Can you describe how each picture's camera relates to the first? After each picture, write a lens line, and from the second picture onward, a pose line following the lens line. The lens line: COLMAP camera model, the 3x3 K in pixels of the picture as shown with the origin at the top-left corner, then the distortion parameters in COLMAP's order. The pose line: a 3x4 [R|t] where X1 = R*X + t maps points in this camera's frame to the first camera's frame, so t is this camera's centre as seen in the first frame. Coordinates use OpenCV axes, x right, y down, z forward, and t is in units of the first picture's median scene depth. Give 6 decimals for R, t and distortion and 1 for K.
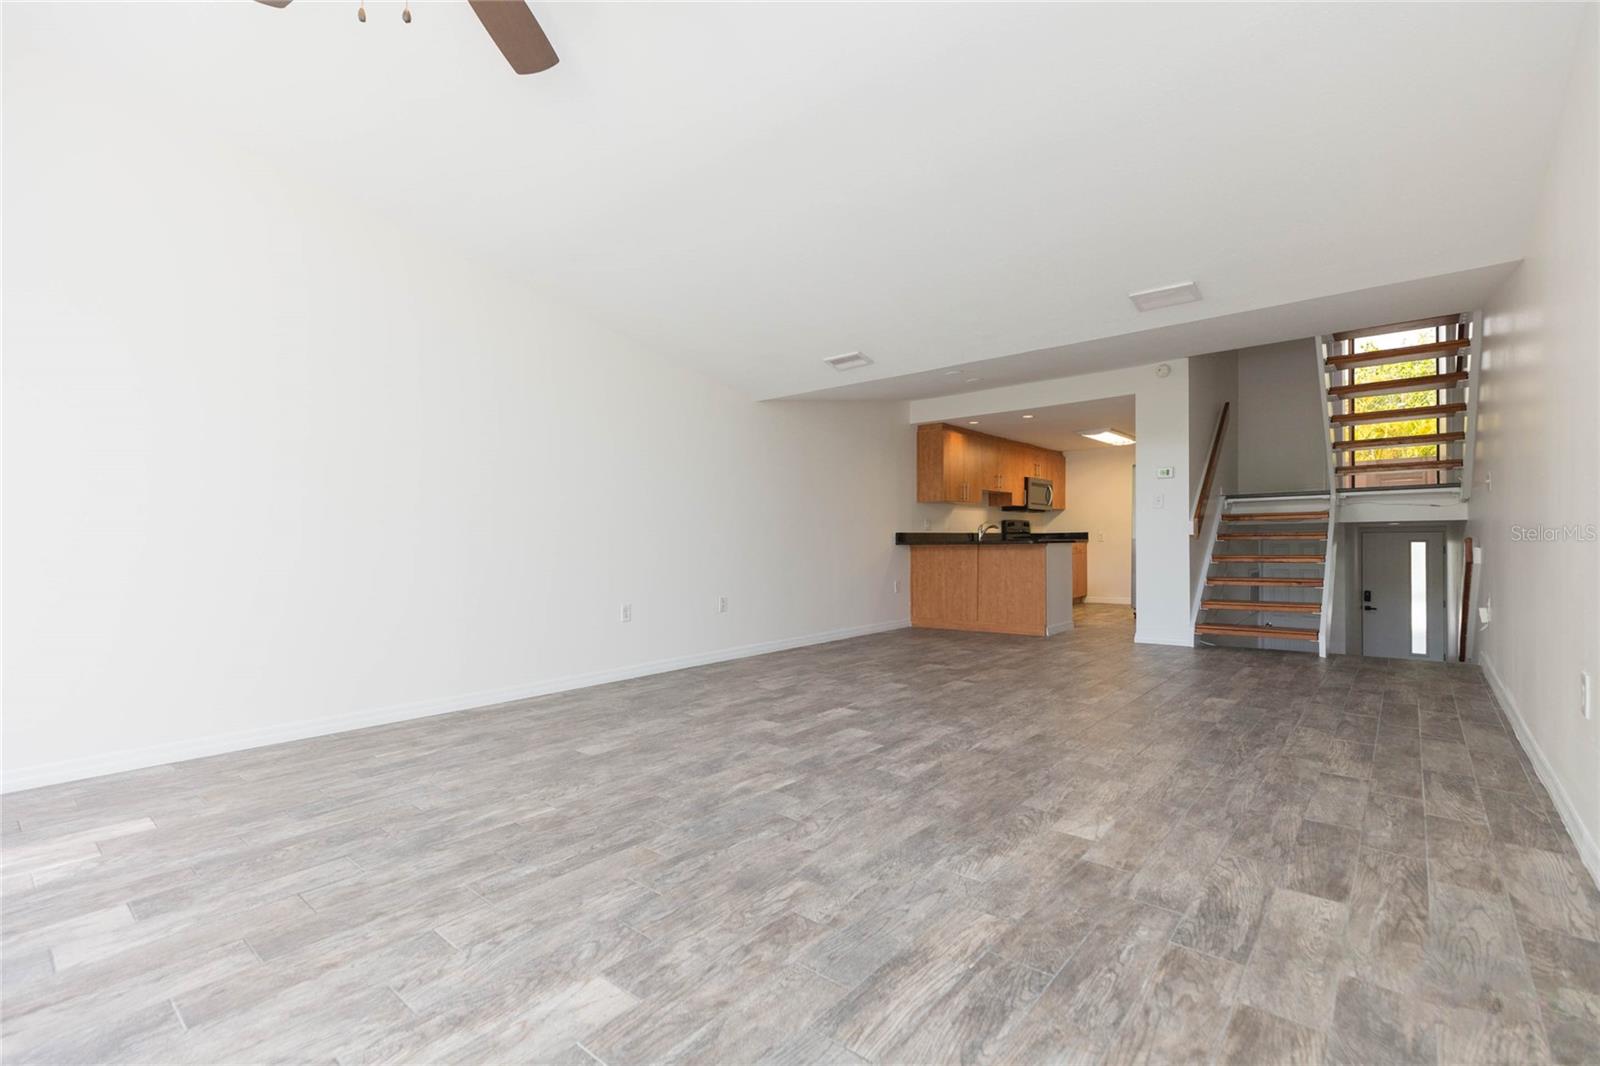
lens RADIAL K [[720.4, 0, 808.2], [0, 720.4, 539.8], [0, 0, 1]] dist [0.002213, 0.000277]
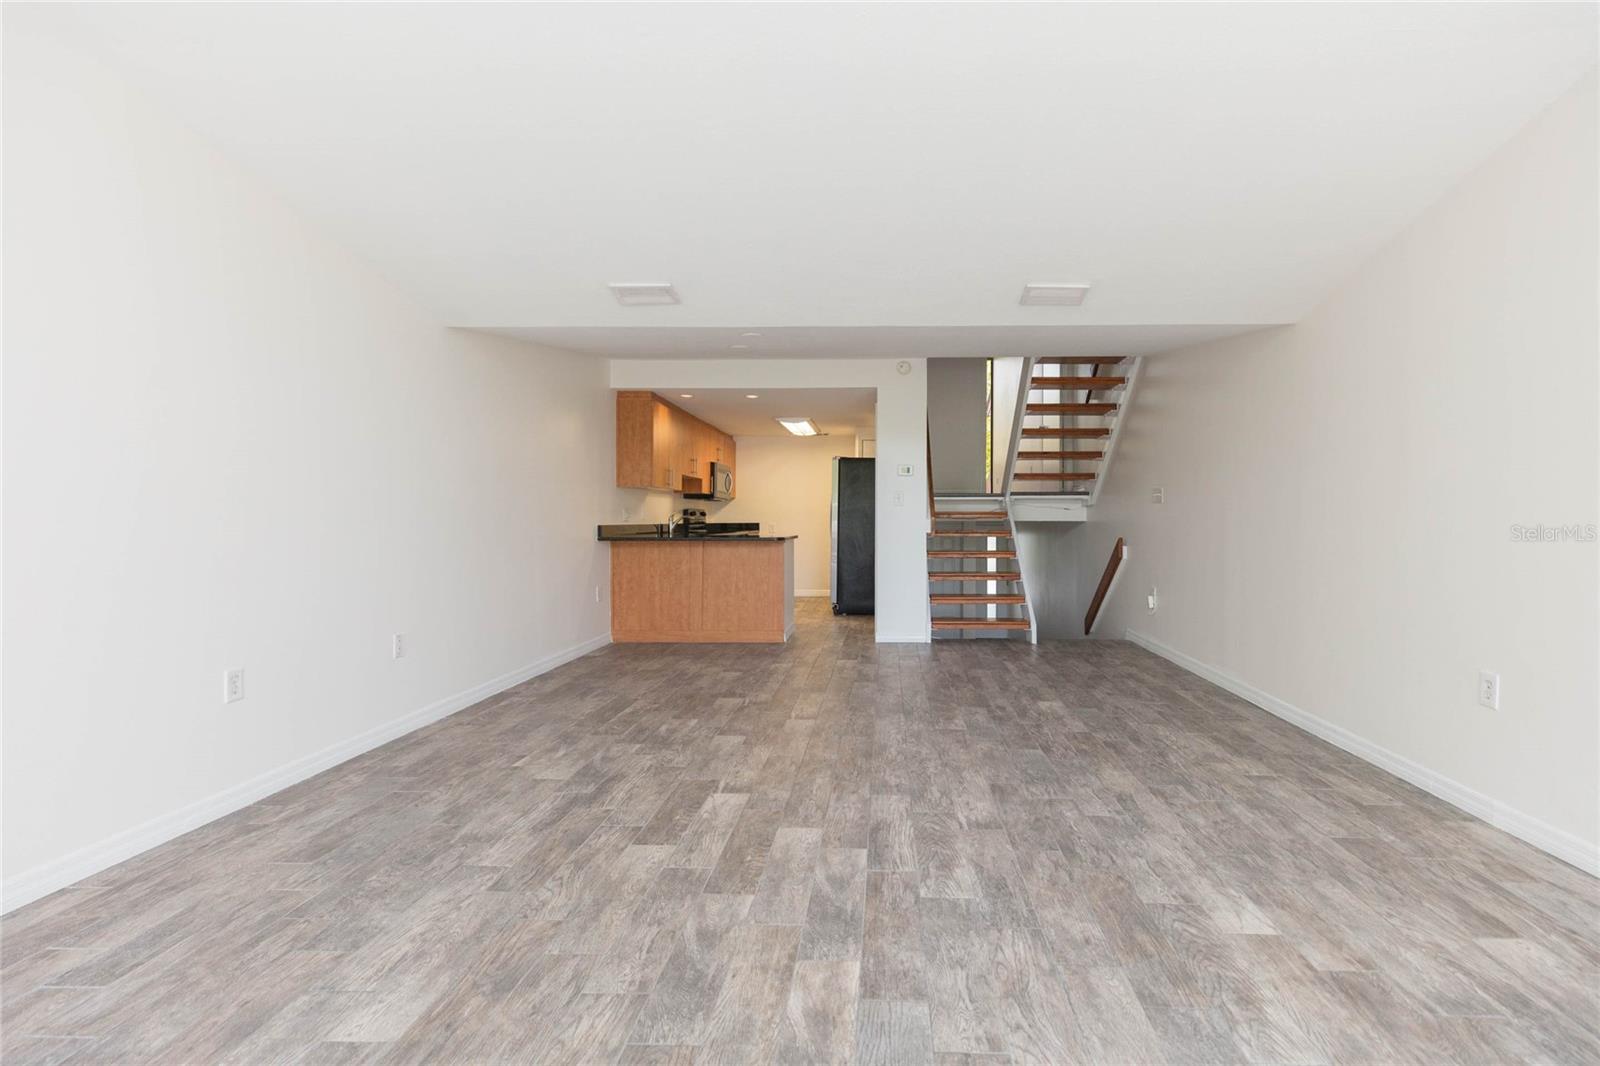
lens RADIAL K [[741.6, 0, 867.7], [0, 741.6, 530.1], [0, 0, 1]] dist [0.003090, 0.000024]
pose [[0.782678, 0.004208, 0.622412, -0.389306], [-0.012456, 0.999883, 0.008904, -0.039949], [-0.622302, -0.014722, 0.782639, 0.477296]]
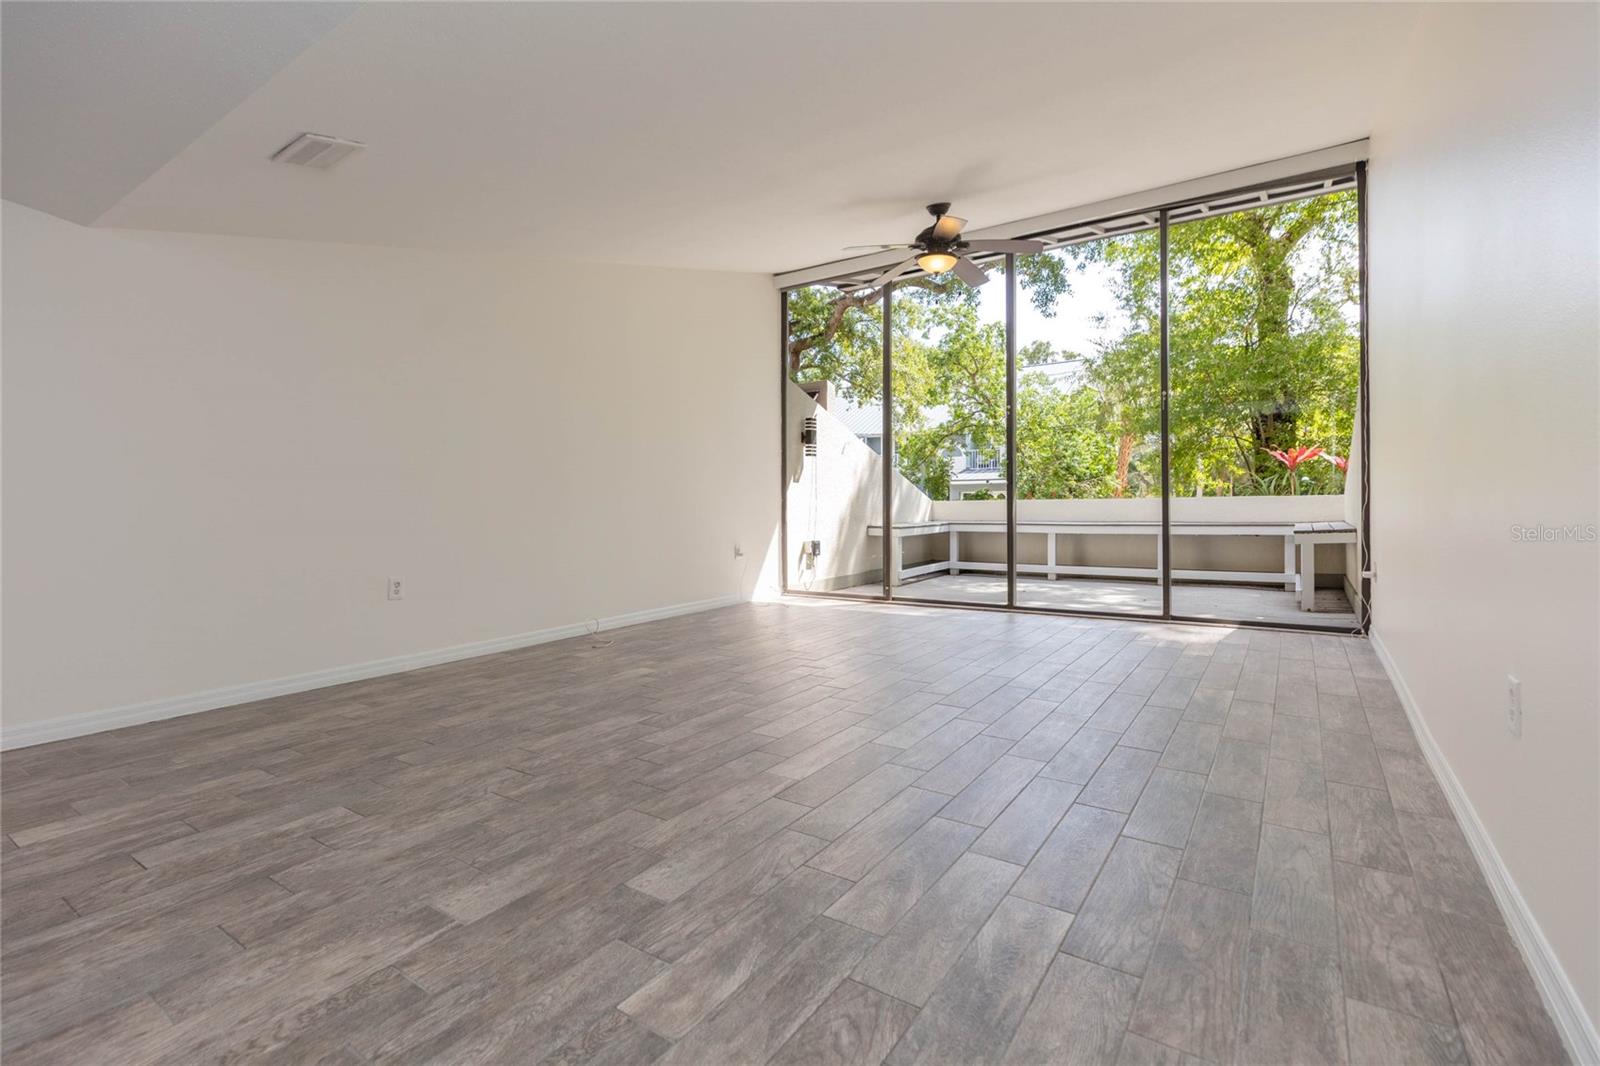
lens RADIAL K [[727.5, 0, 806.4], [0, 727.5, 497.9], [0, 0, 1]] dist [0.003254, 0.000152]
pose [[-0.994293, 0.027350, -0.103114, 0.125212], [0.027981, 0.999598, -0.004676, 0.009598], [0.102944, -0.007535, -0.994659, 2.163390]]
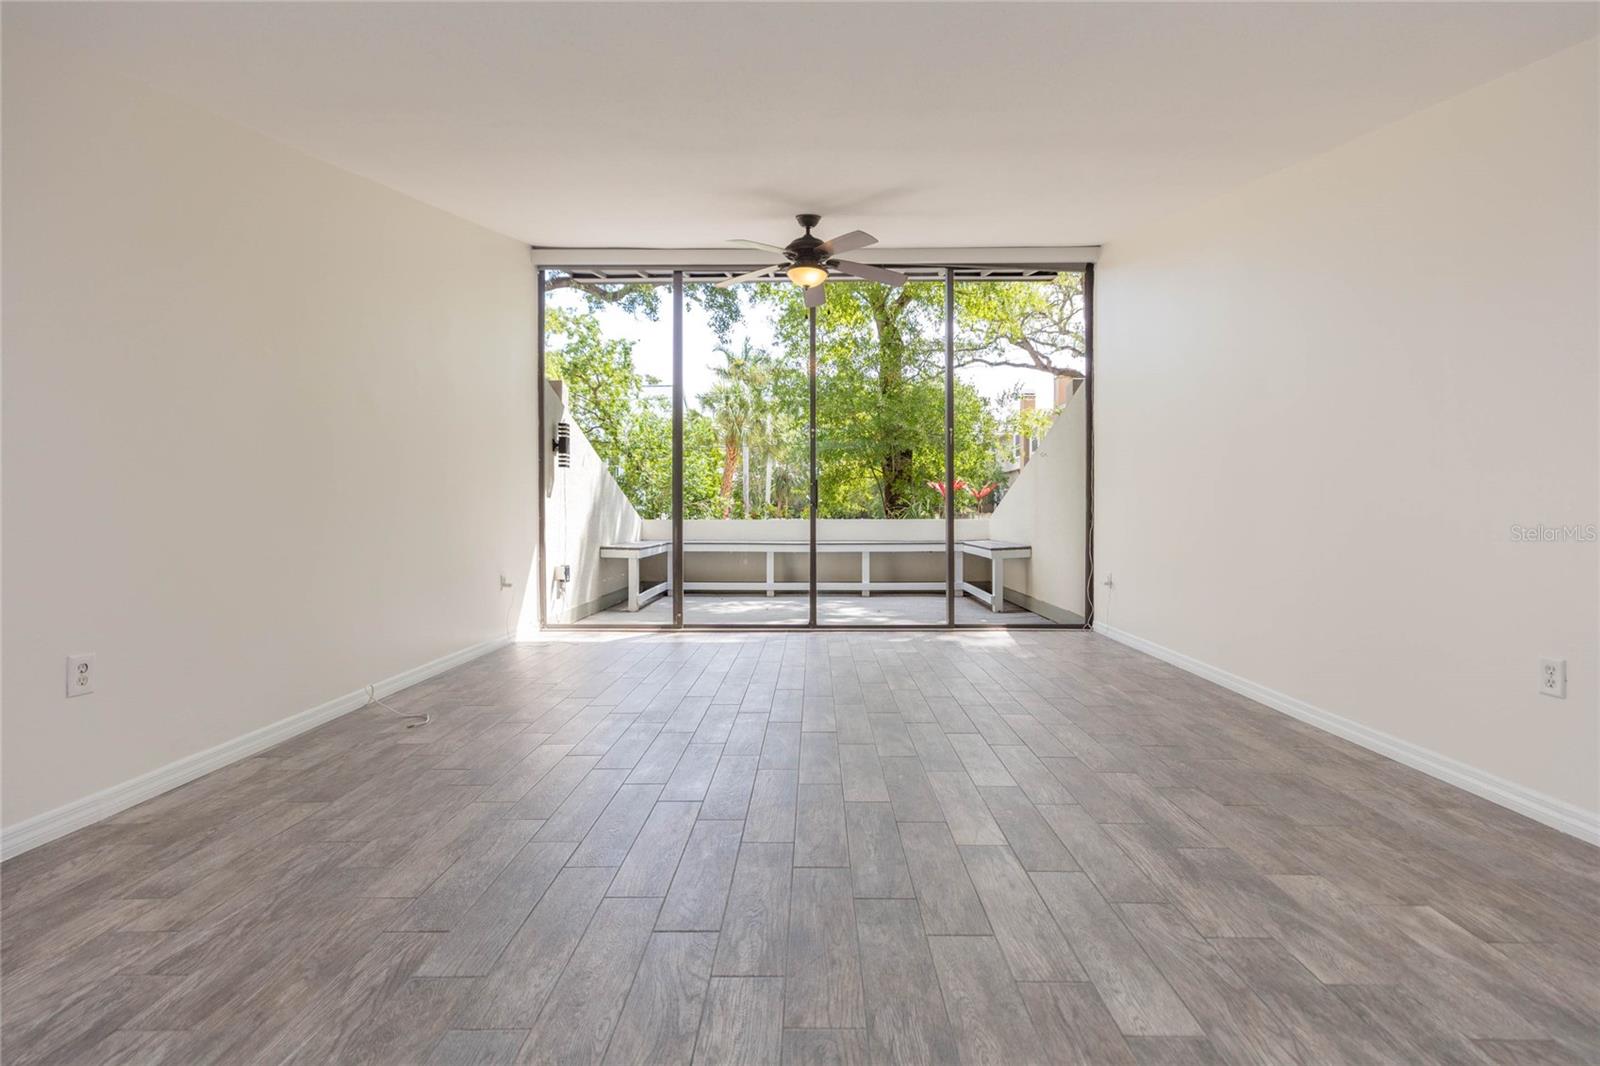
lens RADIAL K [[714.8, 0, 805.7], [0, 714.8, 529.9], [0, 0, 1]] dist [0.000991, 0.000295]
pose [[-0.773745, 0.027004, -0.632922, 0.645334], [0.011526, 0.999526, 0.028556, -0.012867], [0.633393, 0.014800, -0.773689, 1.773186]]
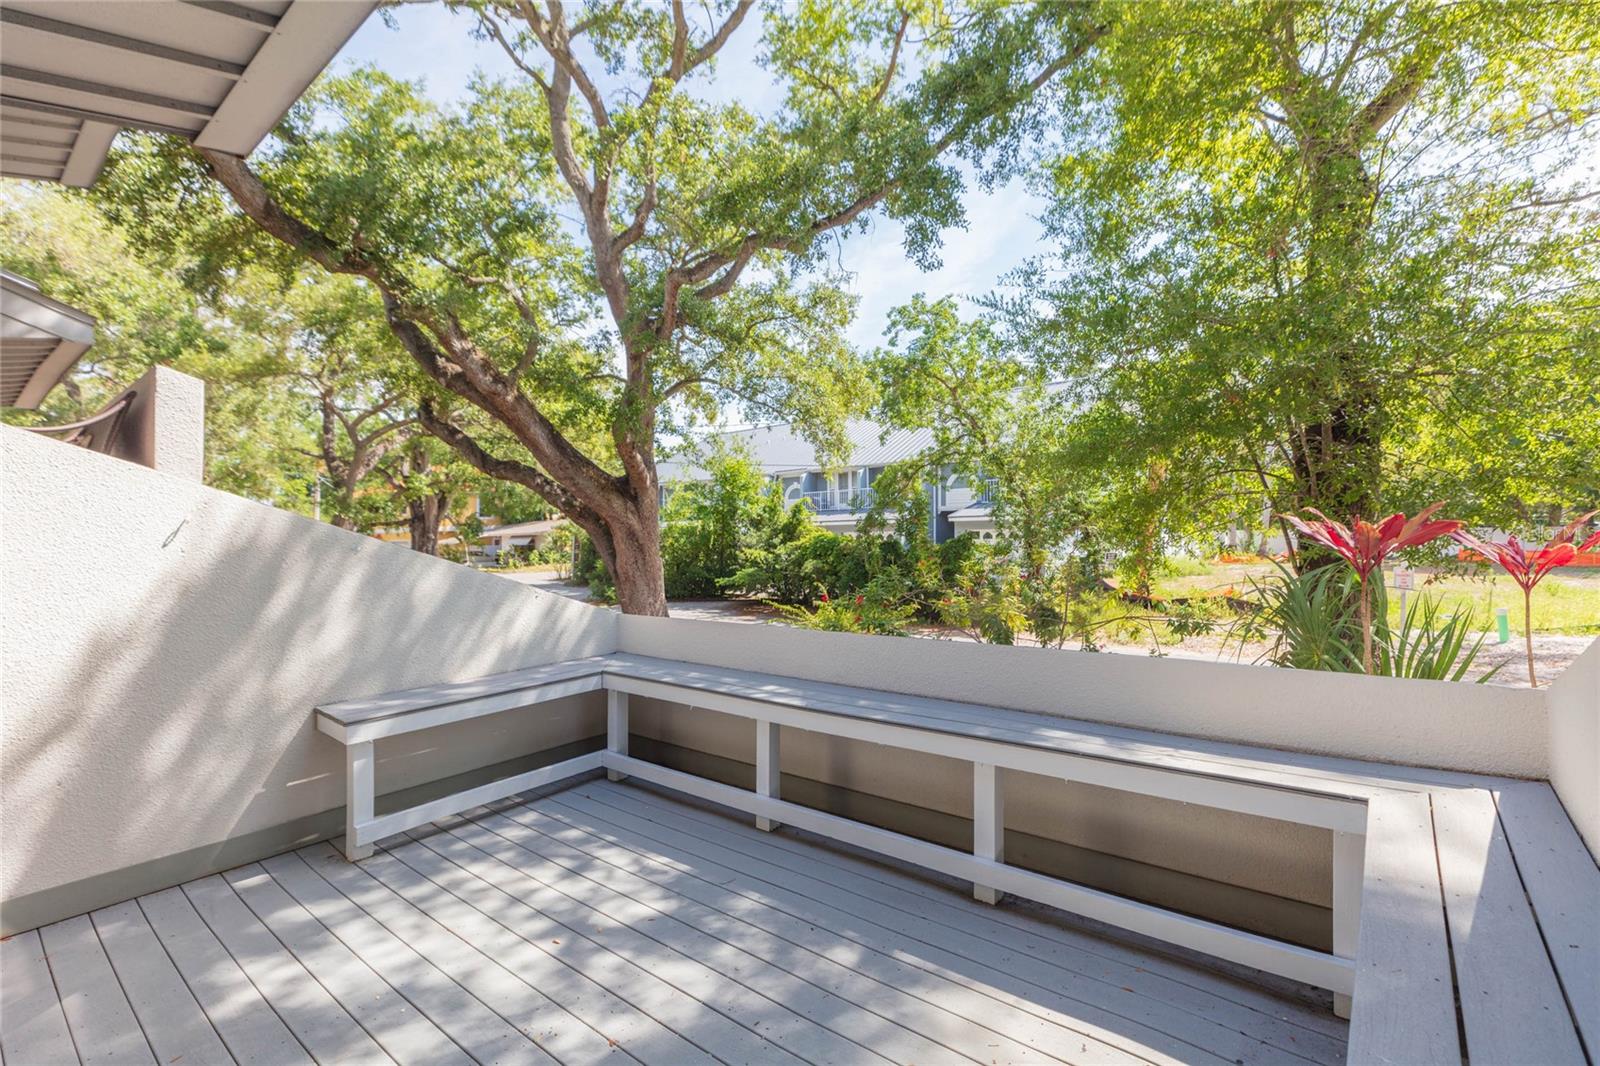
lens RADIAL K [[720.4, 0, 808.2], [0, 720.4, 539.8], [0, 0, 1]] dist [0.002213, 0.000277]
pose [[-0.998967, 0.041384, -0.018779, -1.256484], [0.041178, 0.999089, 0.011220, -0.155273], [0.019226, 0.010435, -0.999761, 0.532417]]
